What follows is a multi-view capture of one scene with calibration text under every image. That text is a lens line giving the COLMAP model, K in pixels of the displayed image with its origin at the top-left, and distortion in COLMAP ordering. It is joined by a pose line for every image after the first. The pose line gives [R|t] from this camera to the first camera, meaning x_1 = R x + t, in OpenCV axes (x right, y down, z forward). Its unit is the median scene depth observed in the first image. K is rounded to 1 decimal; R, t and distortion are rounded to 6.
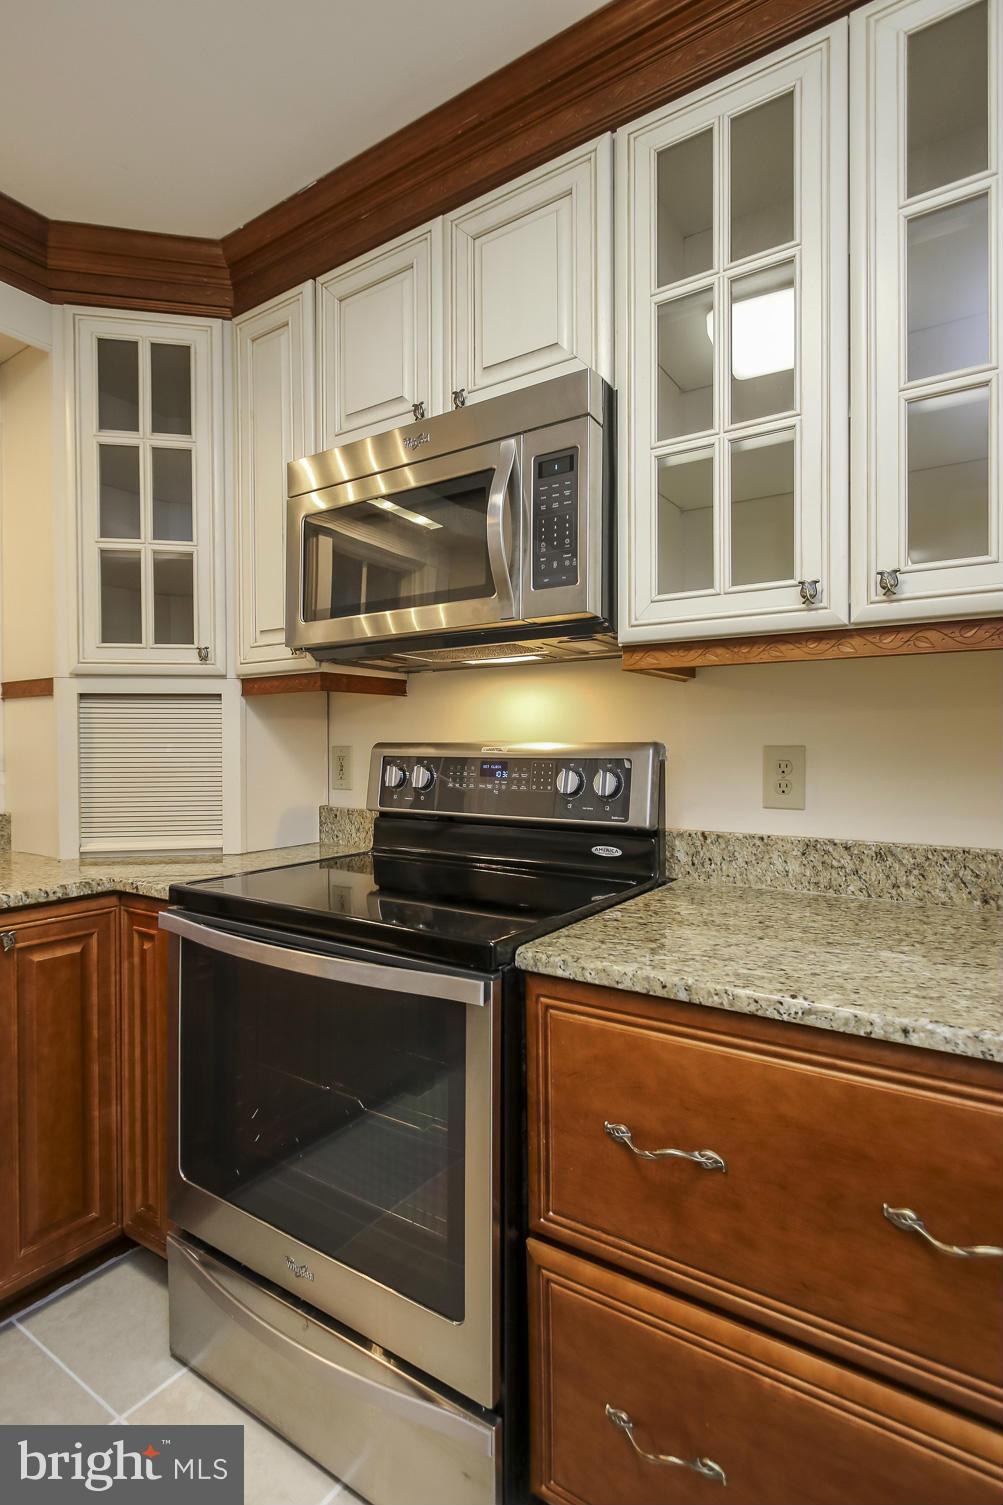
lens RADIAL K [[782.7, 0, 487.6], [0, 782.7, 754.0], [0, 0, 1]] dist [-0.007521, -0.000231]
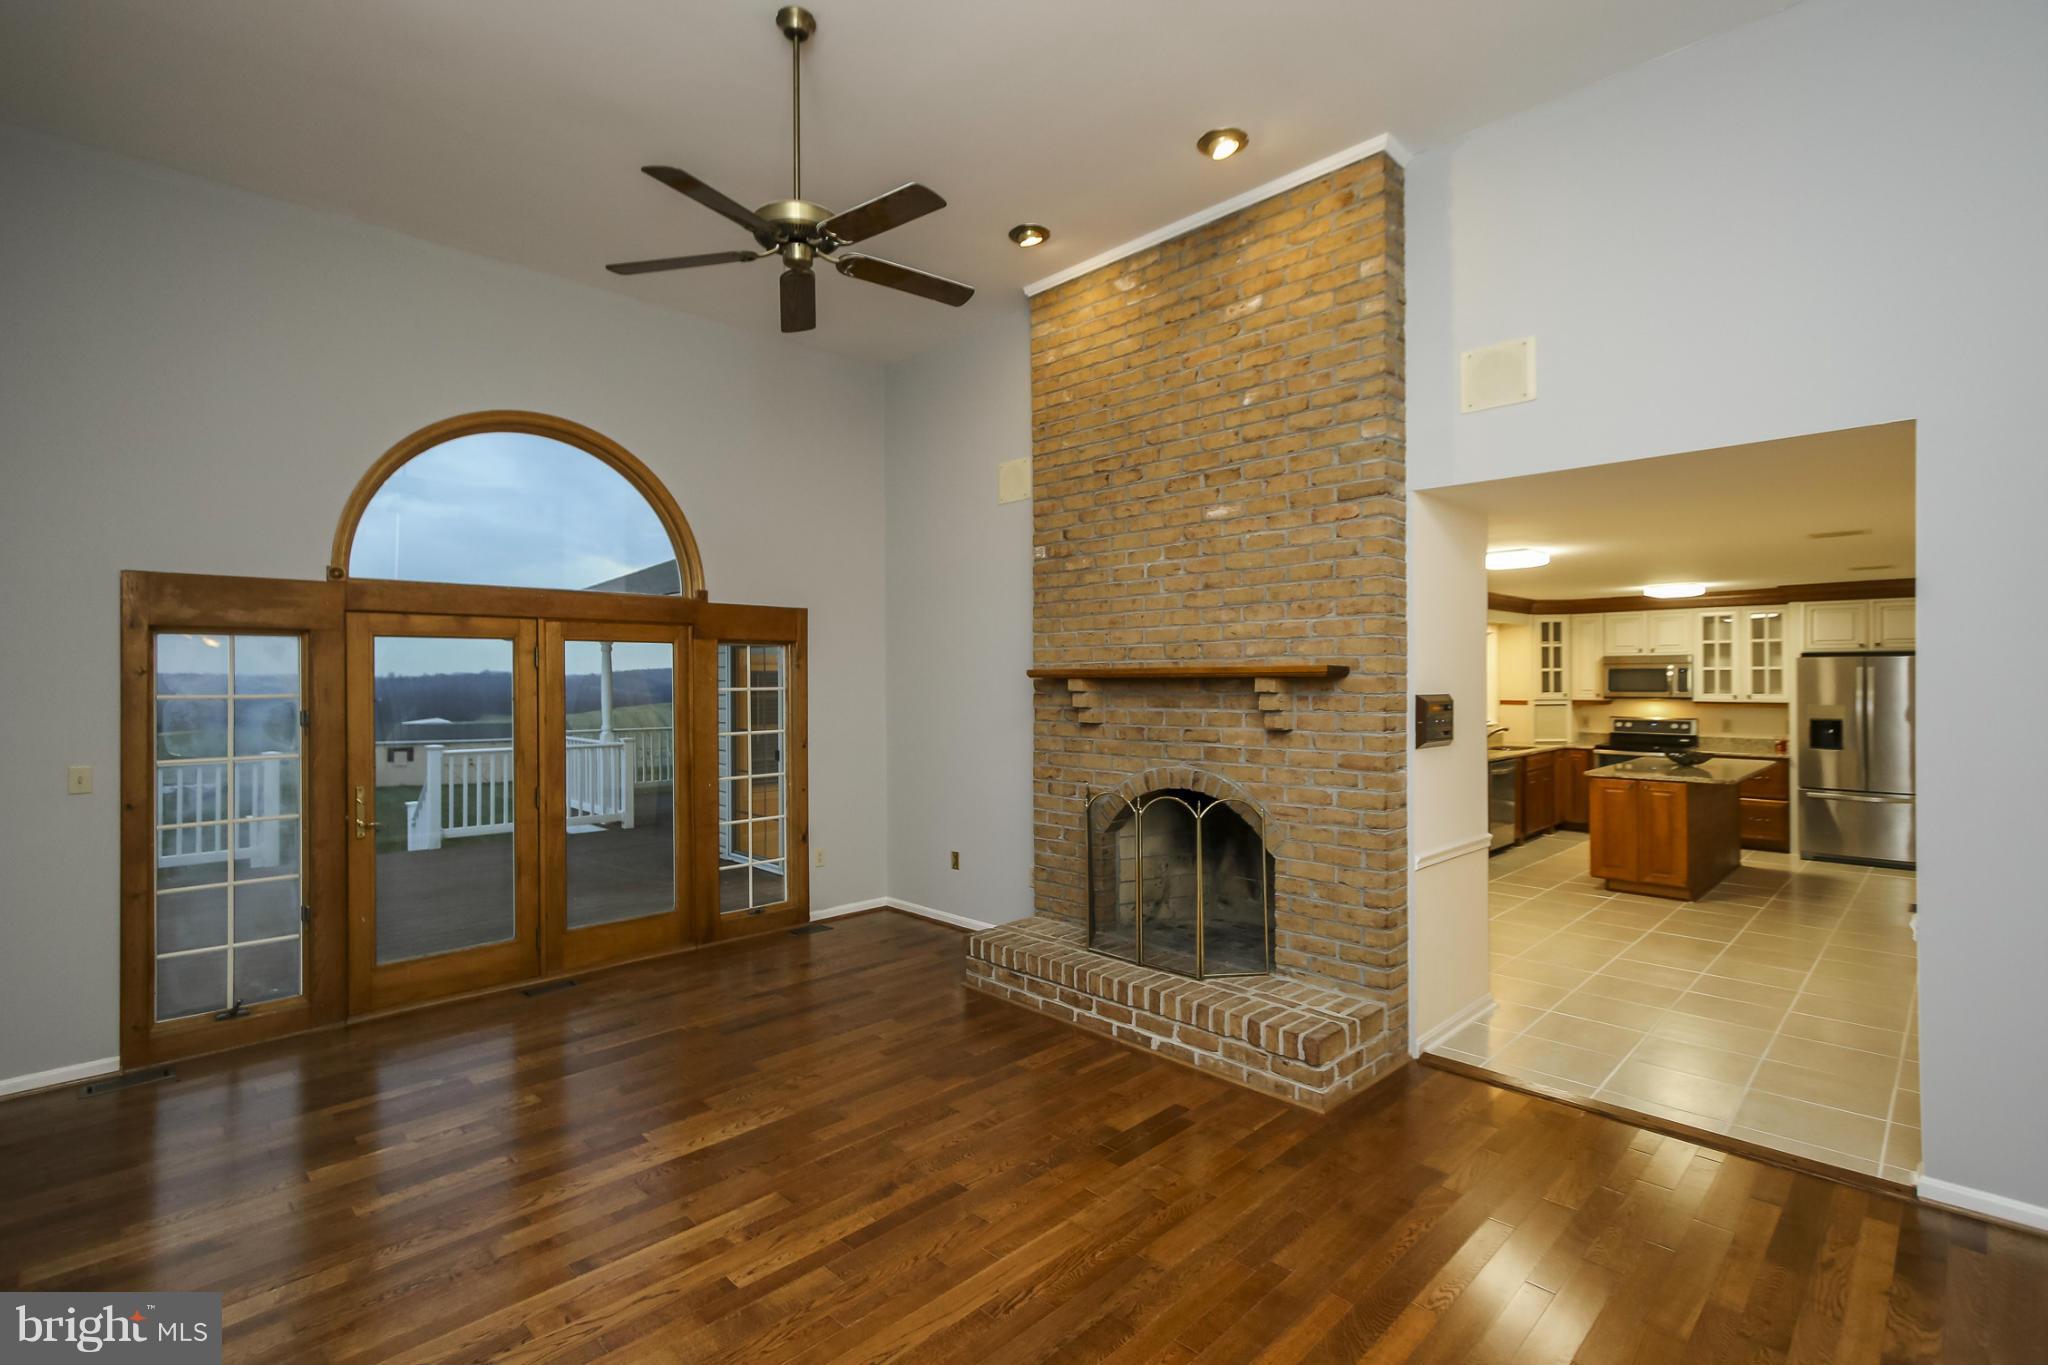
lens RADIAL K [[953.3, 0, 999.9], [0, 953.3, 675.4], [0, 0, 1]] dist [-0.000018, 0.000188]
pose [[0.979478, -0.000899, -0.201550, -2.793739], [-0.001728, 0.999916, -0.012853, -0.195841], [0.201545, 0.012938, 0.979394, -5.617004]]
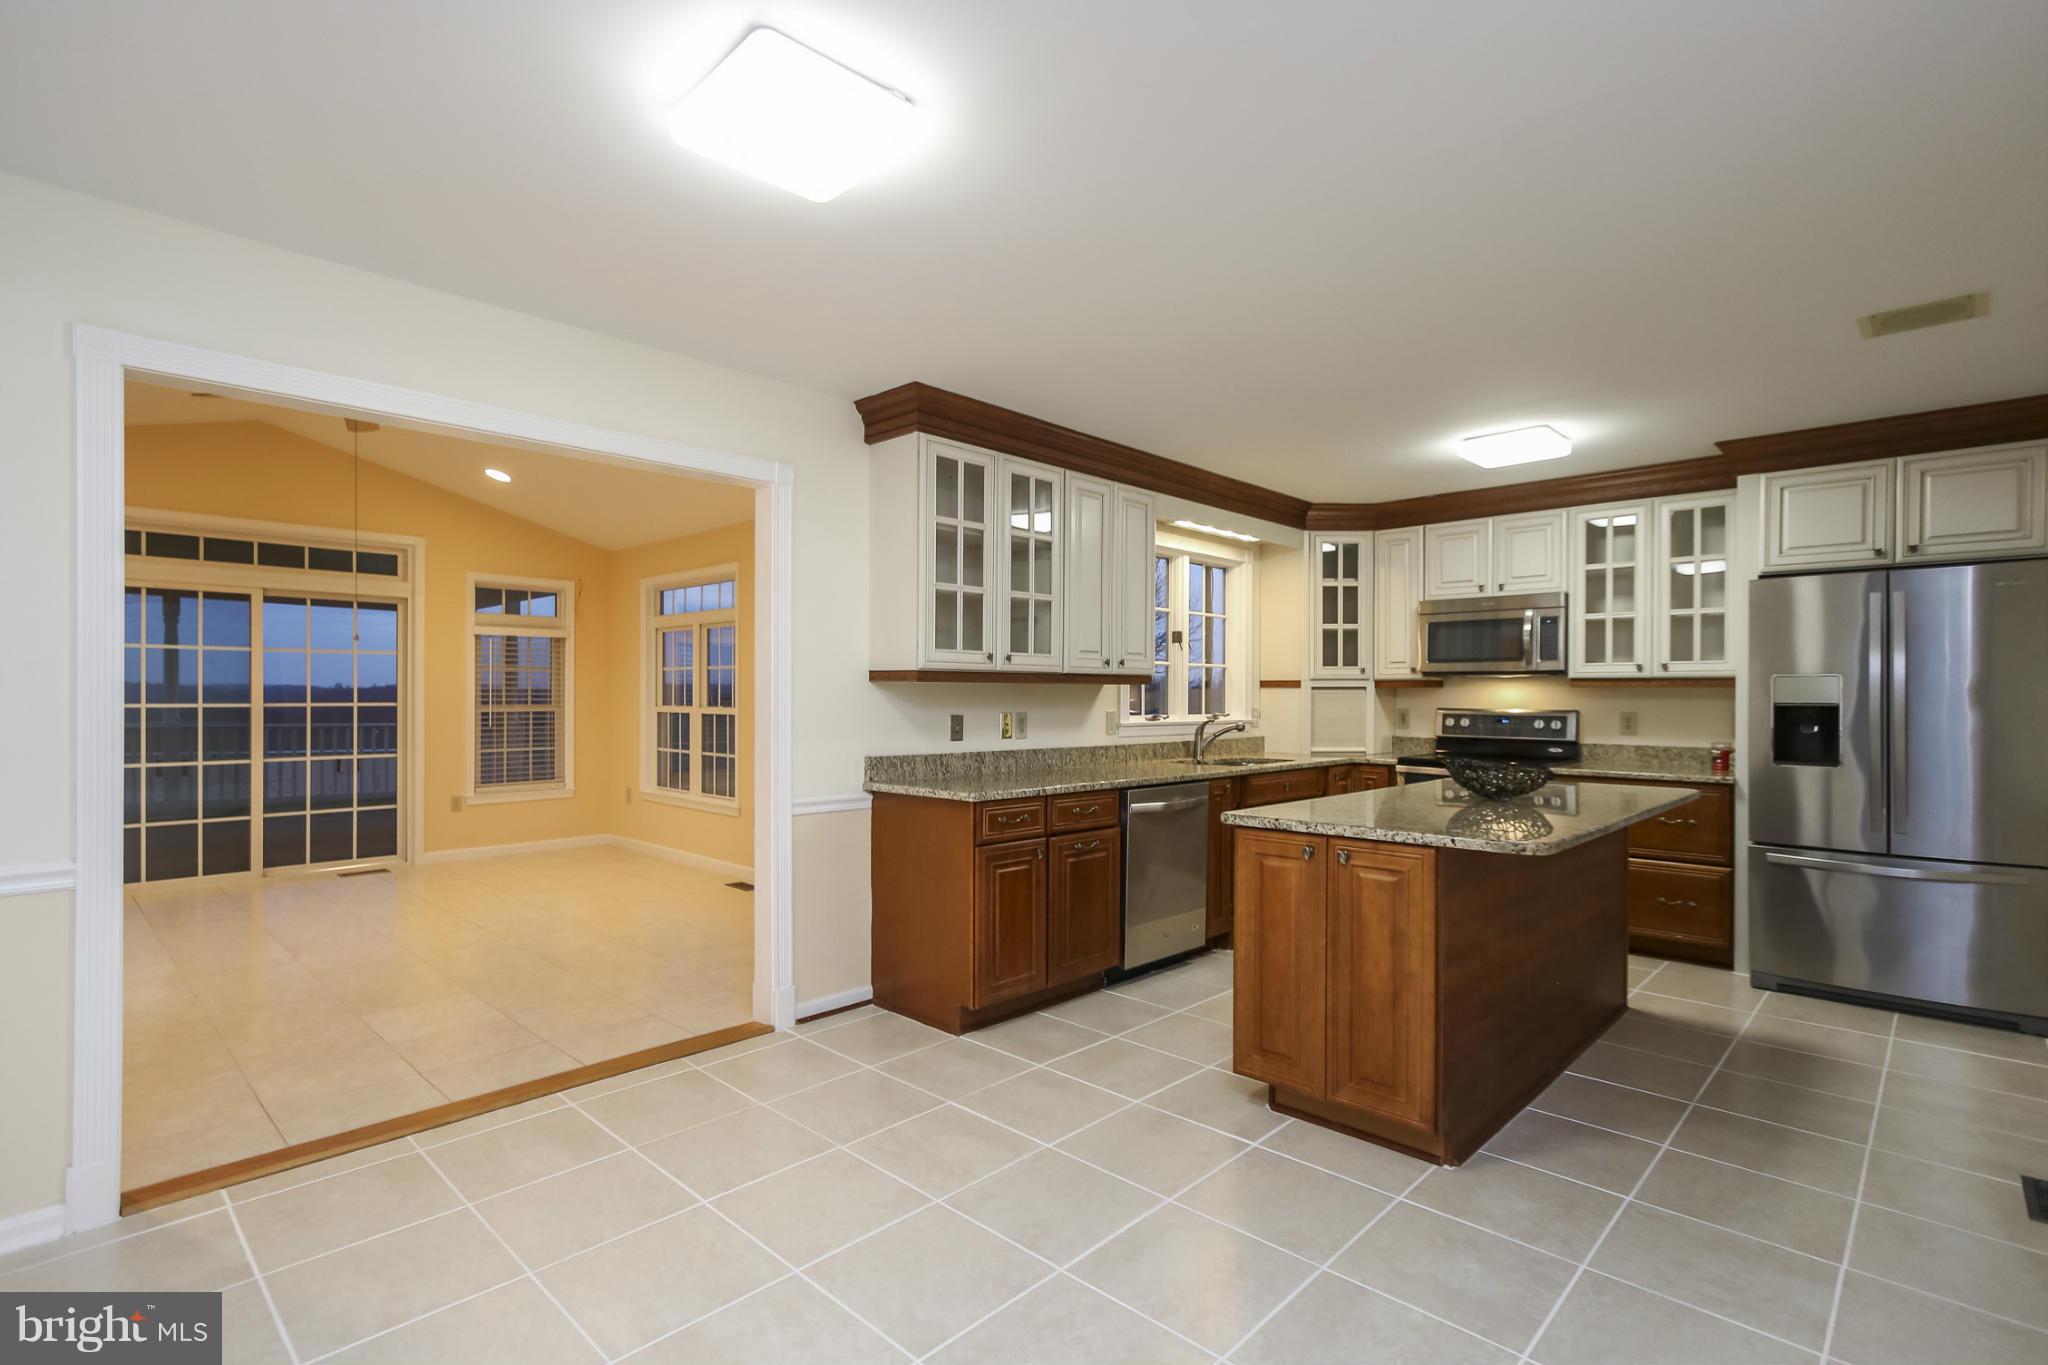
lens RADIAL K [[977.5, 0, 1007.2], [0, 977.5, 694.0], [0, 0, 1]] dist [0.000044, 0.000013]
pose [[0.984988, 0.008705, -0.172402, -1.118458], [-0.011038, 0.999860, -0.012579, -0.006821], [0.172269, 0.014293, 0.984946, -2.620434]]
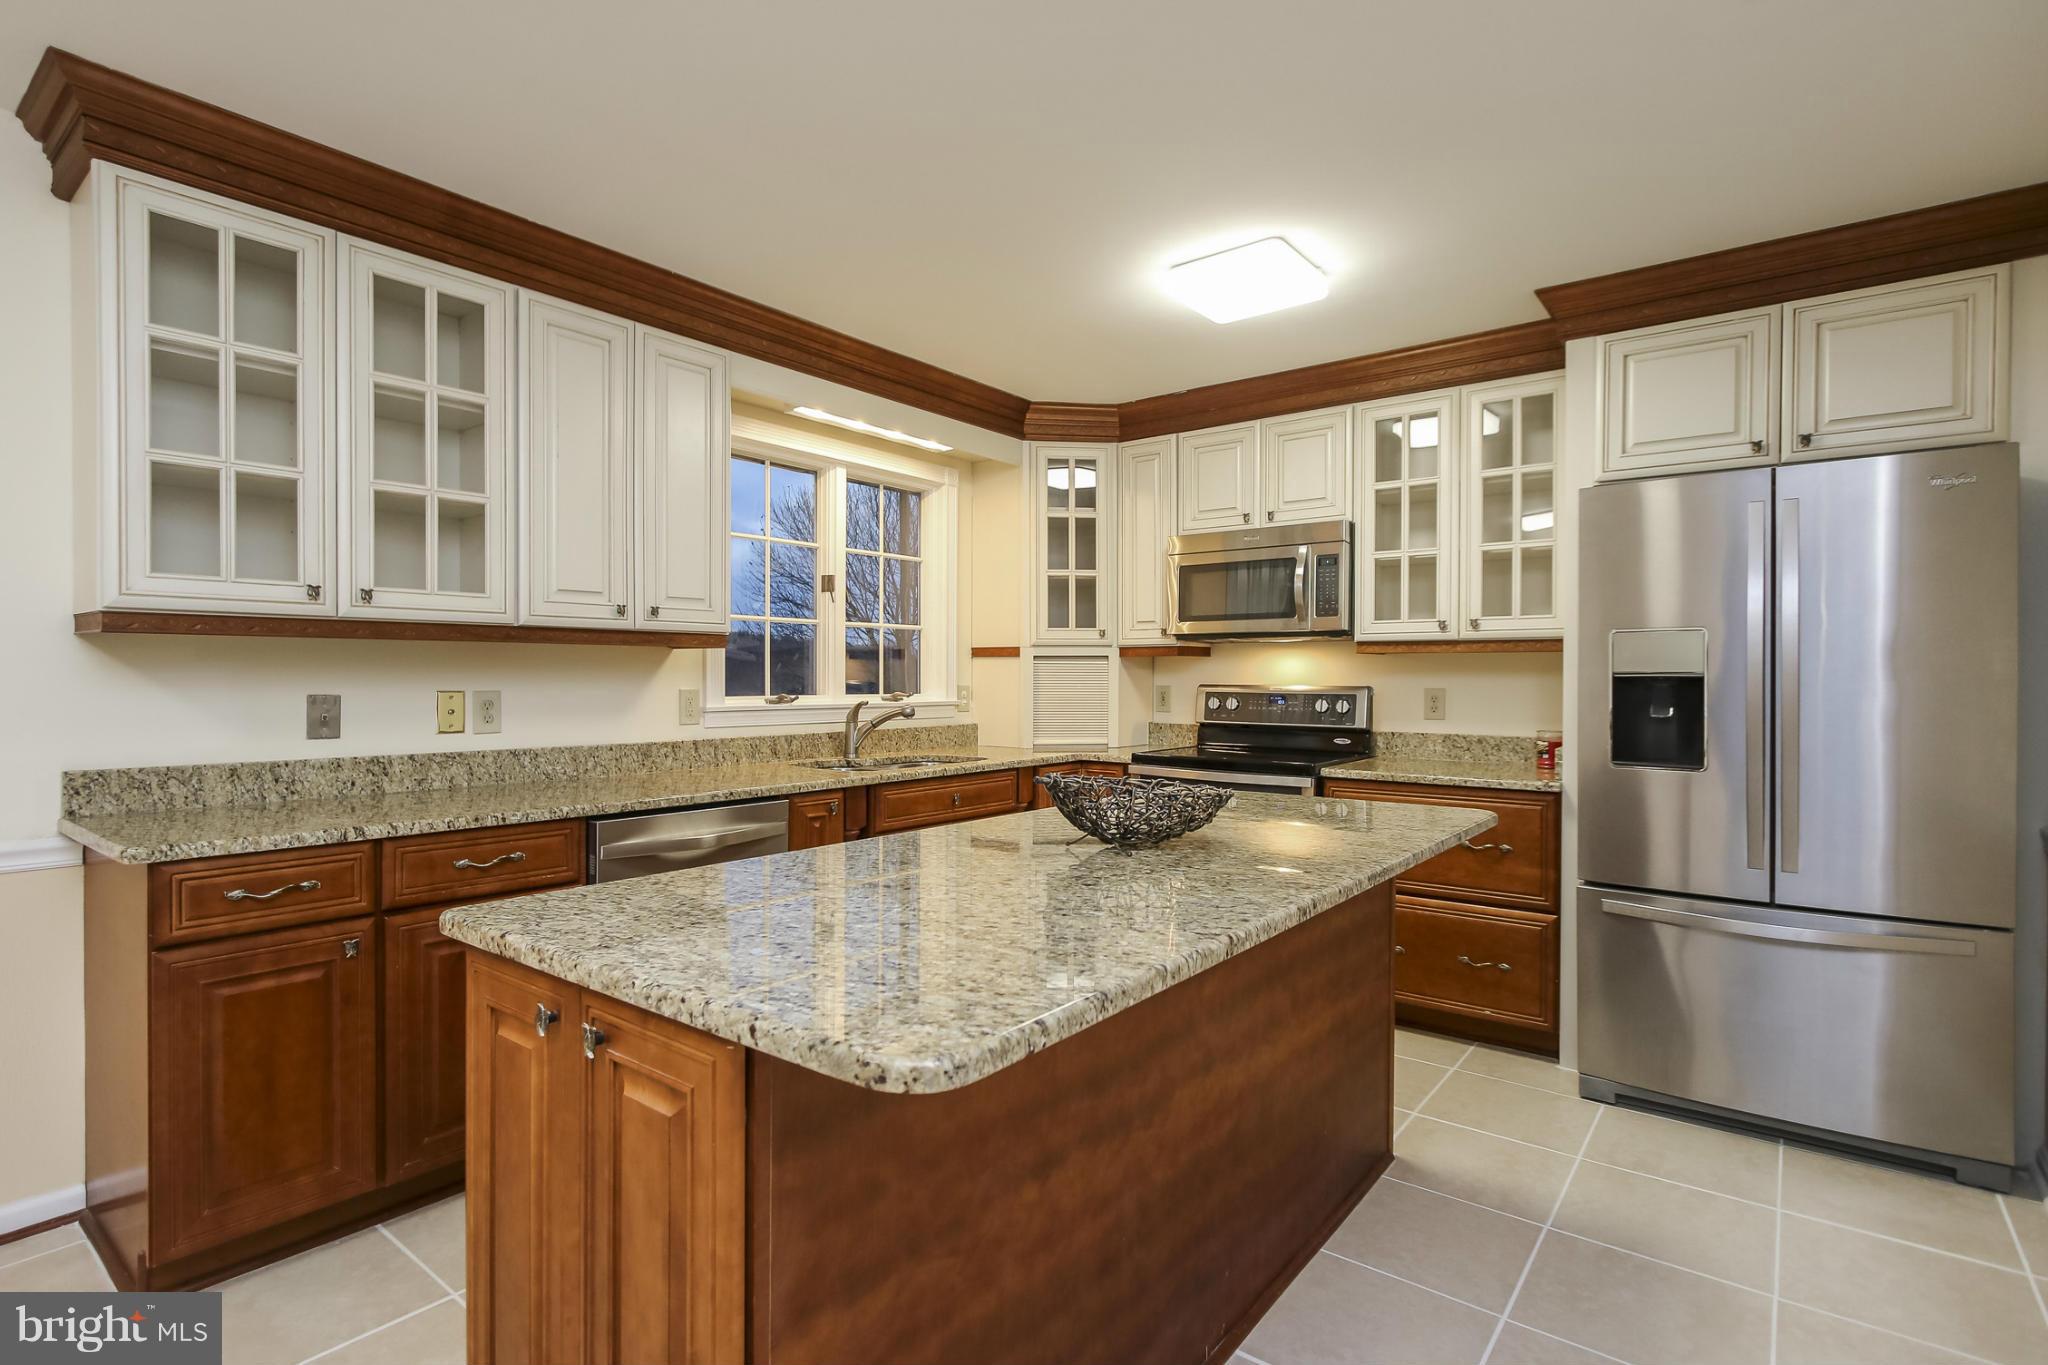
lens RADIAL K [[1009.4, 0, 1005.8], [0, 1009.4, 682.2], [0, 0, 1]] dist [-0.006348, -0.000605]
pose [[0.997563, 0.007547, -0.069358, -0.510075], [-0.008035, 0.999945, -0.006767, -0.000838], [0.069303, 0.007308, 0.997569, -1.567906]]
